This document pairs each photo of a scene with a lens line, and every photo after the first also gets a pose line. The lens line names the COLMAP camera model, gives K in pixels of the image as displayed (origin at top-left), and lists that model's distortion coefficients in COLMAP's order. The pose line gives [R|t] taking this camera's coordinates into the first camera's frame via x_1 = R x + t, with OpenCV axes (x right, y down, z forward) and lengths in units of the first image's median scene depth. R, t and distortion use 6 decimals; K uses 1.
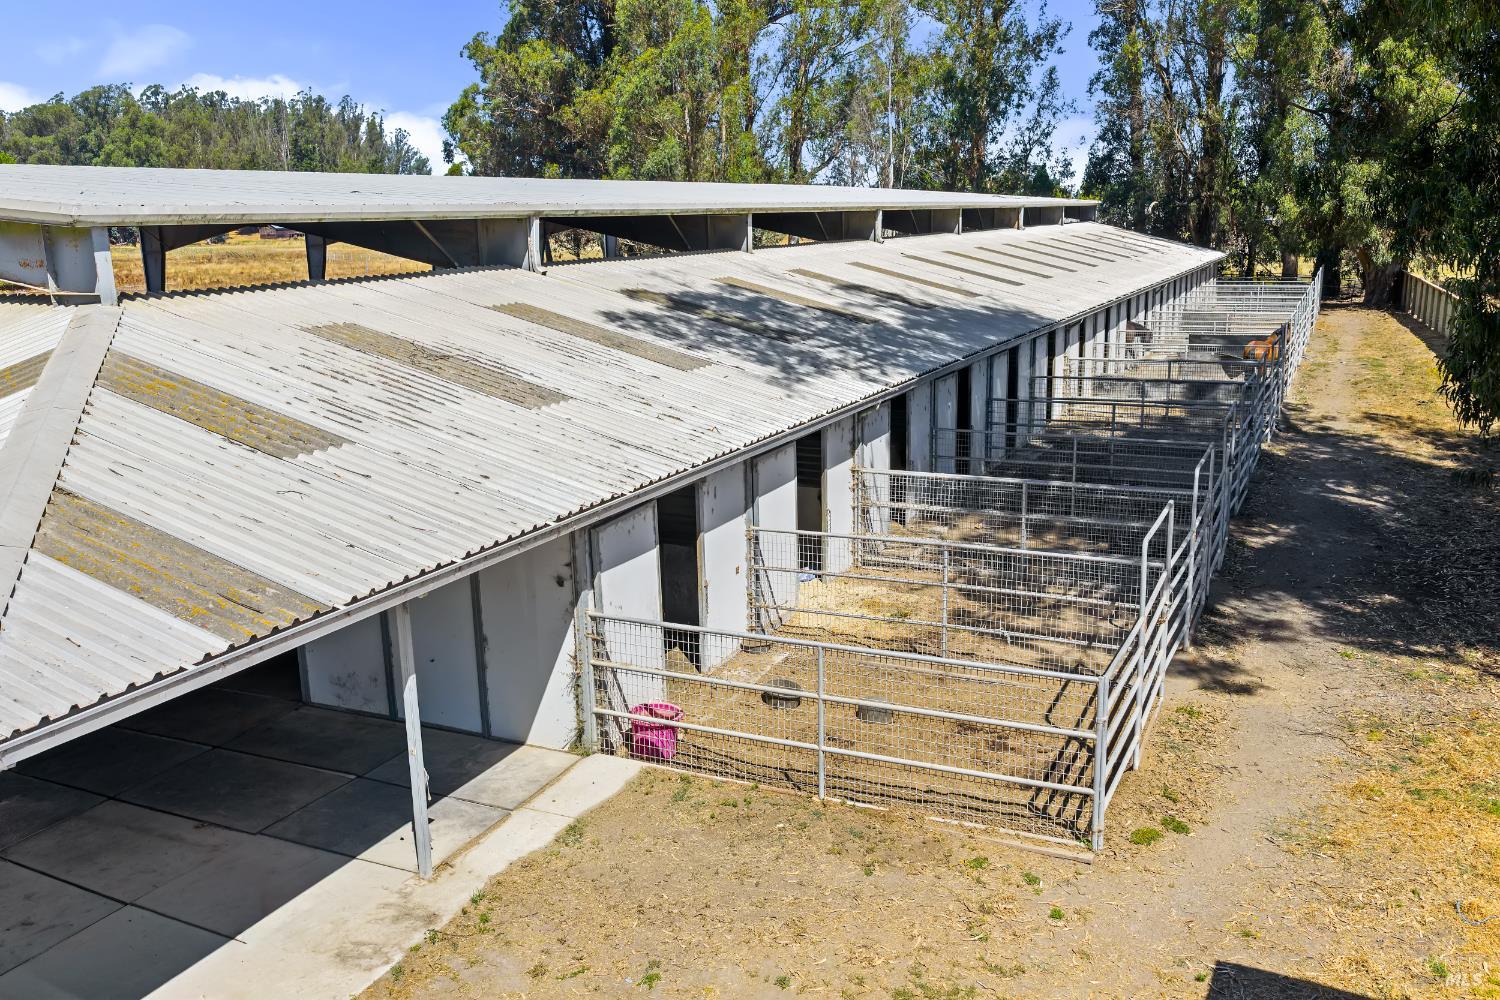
lens RADIAL K [[1277.7, 0, 705.9], [0, 1277.7, 503.9], [0, 0, 1]] dist [0.065705, -0.152048]
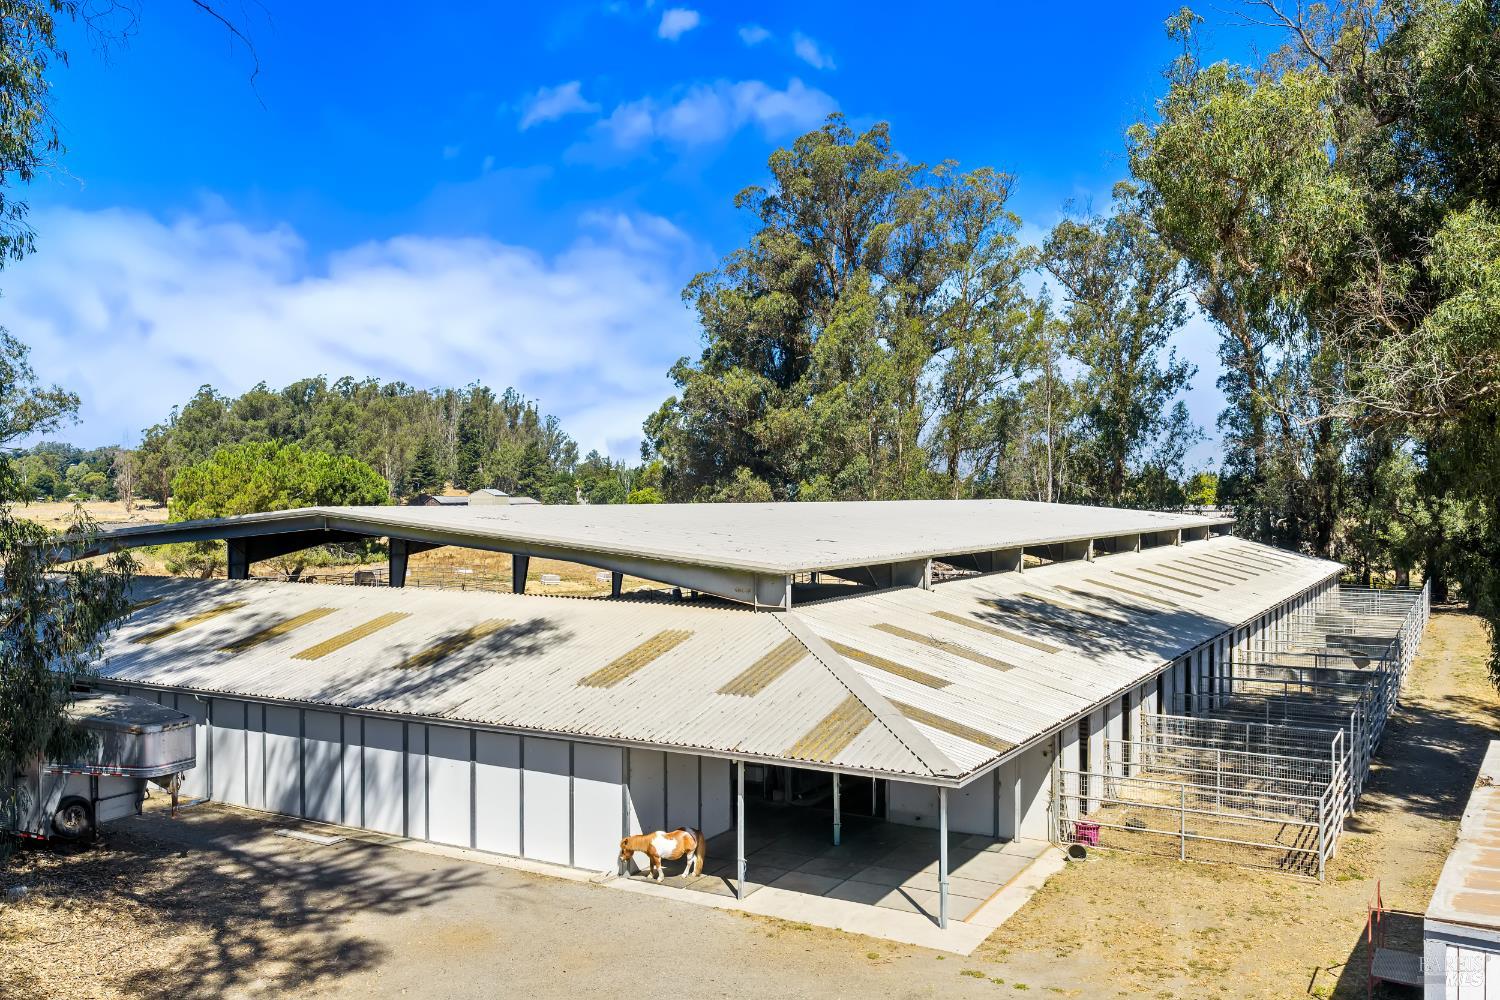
lens RADIAL K [[1277.7, 0, 705.9], [0, 1277.7, 503.9], [0, 0, 1]] dist [0.065705, -0.152048]
pose [[0.996589, 0.025094, -0.078620, -0.083947], [-0.041044, 0.977186, -0.208381, 0.020536], [0.071597, 0.210897, 0.974883, -0.192488]]
